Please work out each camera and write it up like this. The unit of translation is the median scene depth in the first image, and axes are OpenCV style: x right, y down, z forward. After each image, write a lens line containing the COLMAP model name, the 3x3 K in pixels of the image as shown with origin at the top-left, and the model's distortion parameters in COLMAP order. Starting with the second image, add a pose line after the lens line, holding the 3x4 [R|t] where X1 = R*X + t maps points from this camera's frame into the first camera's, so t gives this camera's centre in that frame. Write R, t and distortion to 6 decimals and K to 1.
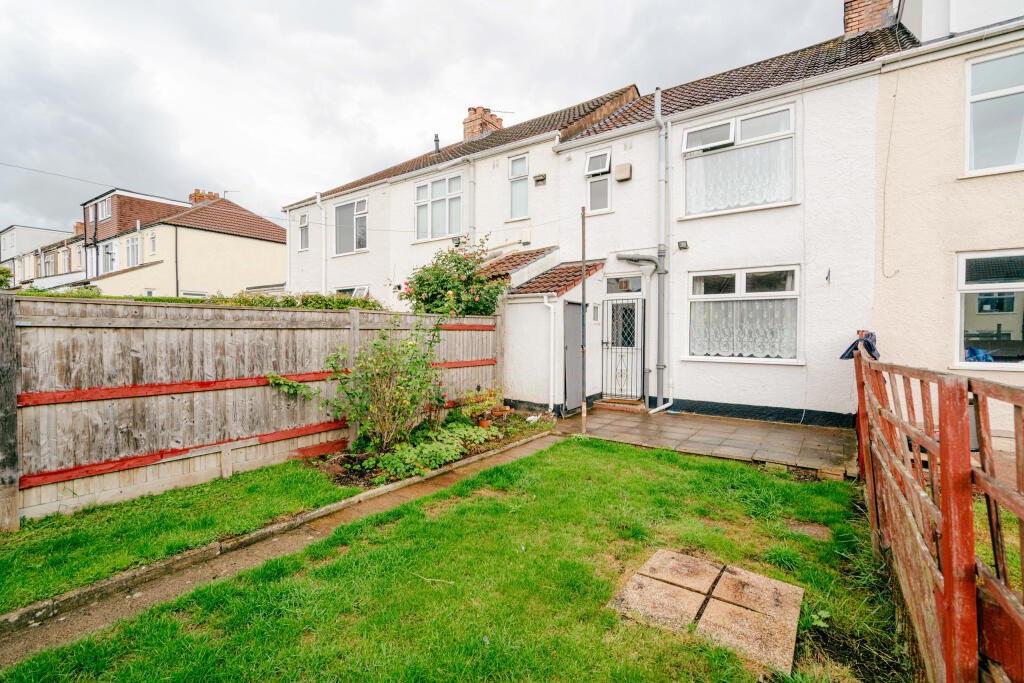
lens RADIAL K [[467.4, 0, 509.5], [0, 467.4, 342.4], [0, 0, 1]] dist [-0.012094, 0.007027]
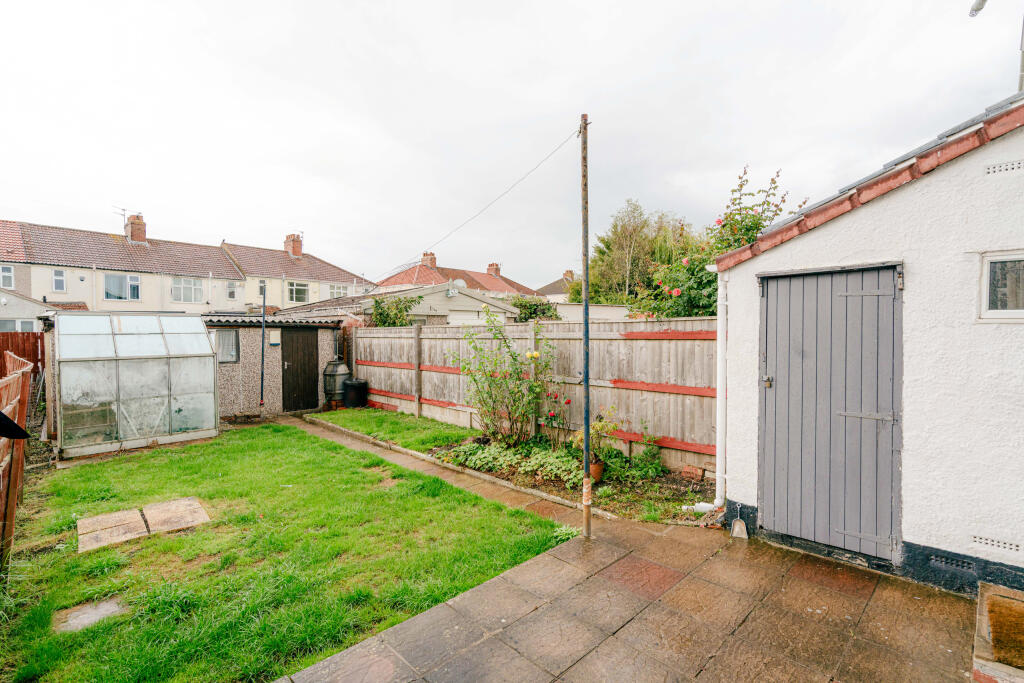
lens RADIAL K [[467.4, 0, 509.5], [0, 467.4, 342.4], [0, 0, 1]] dist [-0.012094, 0.007027]
pose [[-0.188736, 0.018094, -0.981861, 0.598121], [-0.012574, 0.999704, 0.020839, -0.032430], [0.981947, 0.016280, -0.188452, 0.864605]]
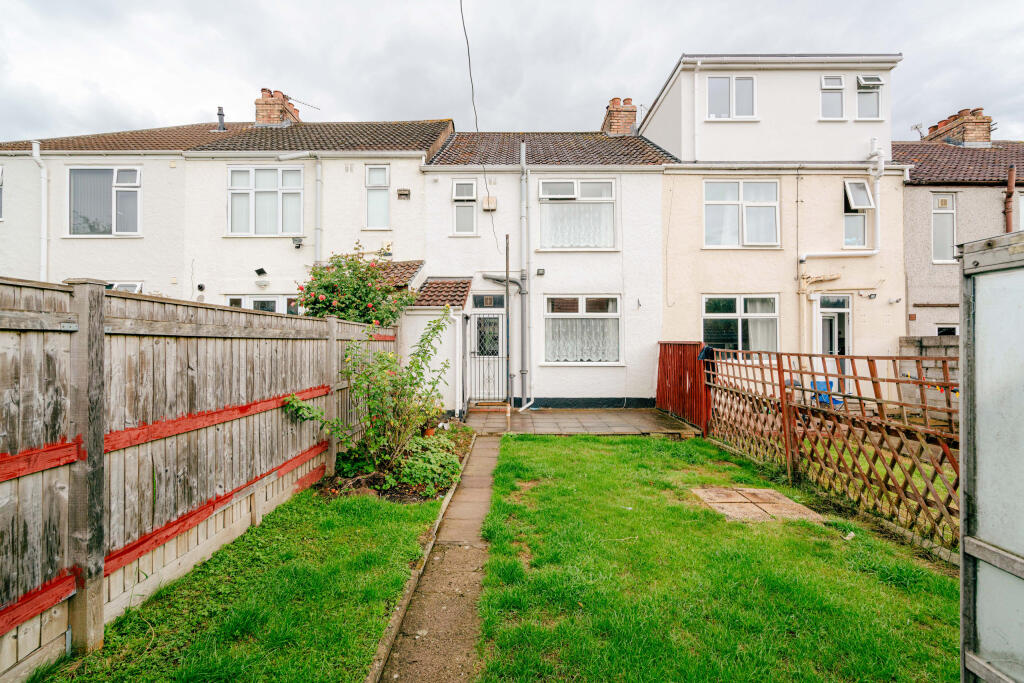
lens RADIAL K [[467.4, 0, 509.5], [0, 467.4, 342.4], [0, 0, 1]] dist [-0.012094, 0.007027]
pose [[0.810471, -0.000119, 0.585778, -0.428809], [0.014274, 0.999707, -0.019546, -0.000300], [-0.585605, 0.024203, 0.810236, 0.055040]]
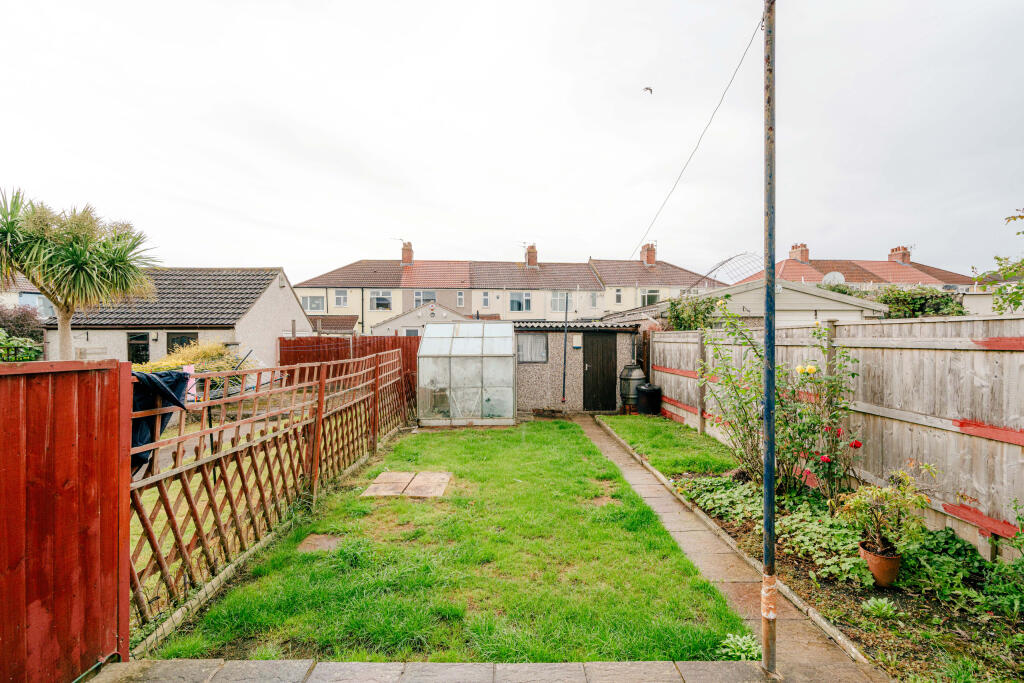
lens RADIAL K [[458.5, 0, 512.0], [0, 458.5, 341.5], [0, 0, 1]] dist [0.000459, 0.000732]
pose [[-0.811062, 0.002191, -0.584956, 0.425251], [-0.011882, 0.999725, 0.020219, -0.035437], [0.584839, 0.023350, -0.810813, 0.986364]]
